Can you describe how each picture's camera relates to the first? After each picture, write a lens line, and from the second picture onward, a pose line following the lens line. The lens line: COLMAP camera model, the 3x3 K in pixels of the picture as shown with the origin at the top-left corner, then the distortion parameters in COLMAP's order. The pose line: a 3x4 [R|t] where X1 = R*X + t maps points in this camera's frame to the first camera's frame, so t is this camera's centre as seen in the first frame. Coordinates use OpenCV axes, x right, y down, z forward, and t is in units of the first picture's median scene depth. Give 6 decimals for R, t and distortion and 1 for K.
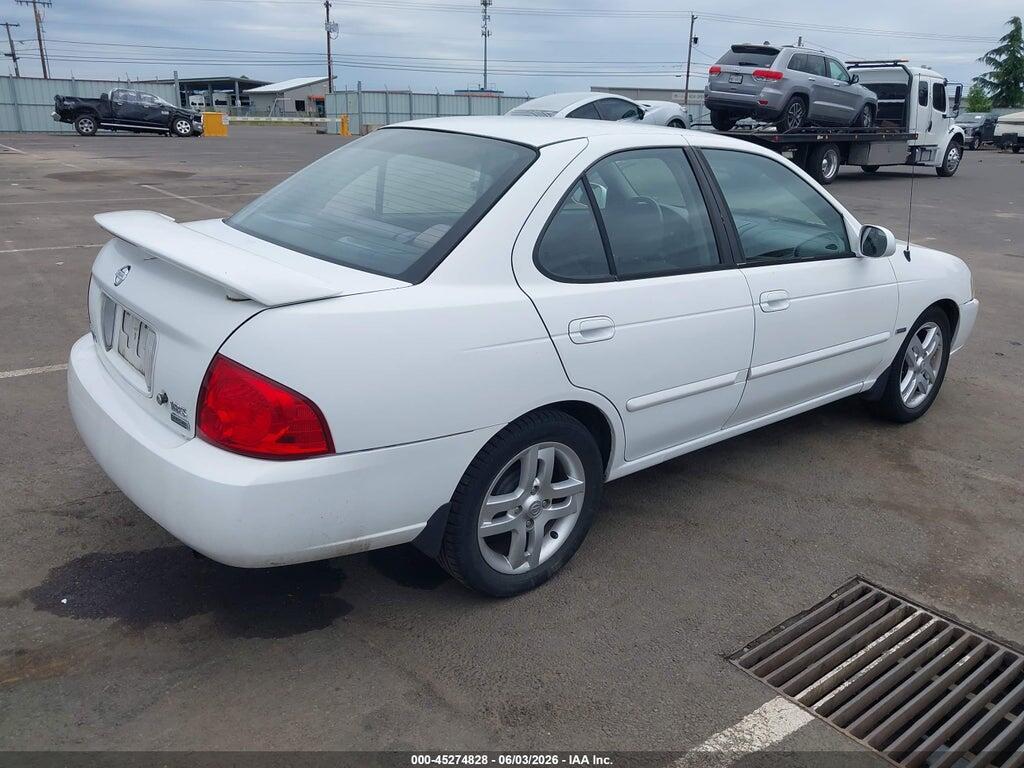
lens RADIAL K [[807.5, 0, 510.1], [0, 807.5, 386.0], [0, 0, 1]] dist [0.025823, -0.019234]
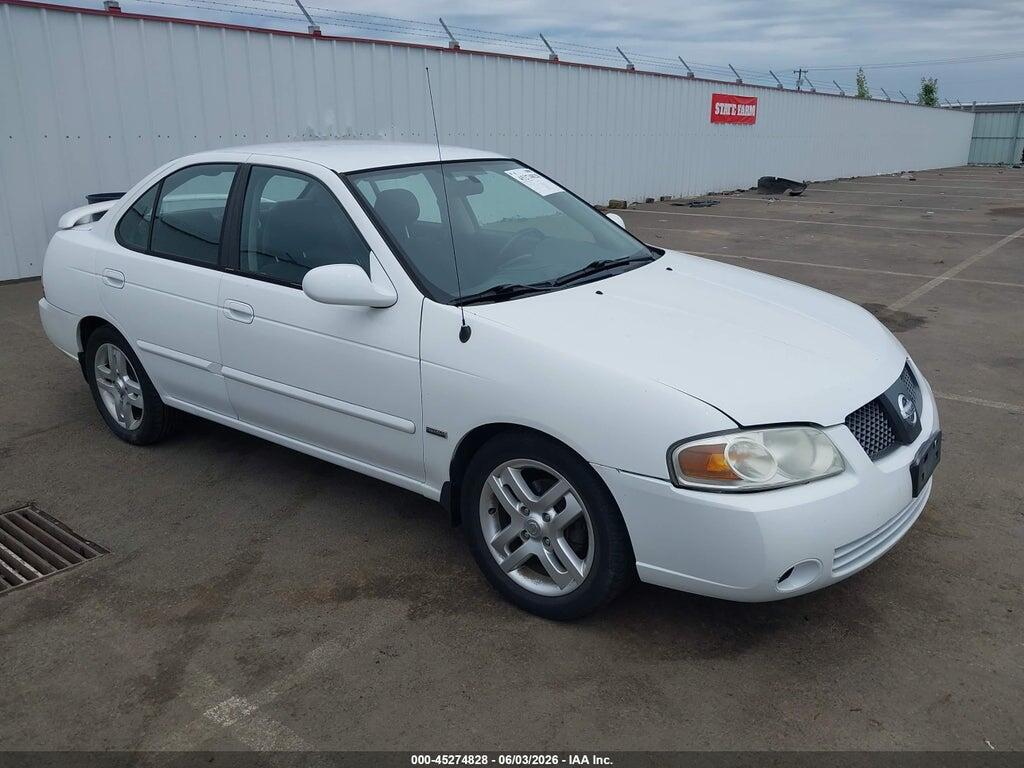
lens RADIAL K [[807.5, 0, 508.9], [0, 807.5, 386.6], [0, 0, 1]] dist [0.025823, -0.019234]
pose [[0.221780, 0.280425, -0.933903, 1.178182], [-0.288964, 0.933635, 0.211722, -0.281963], [0.931297, 0.222908, 0.288094, 0.887557]]
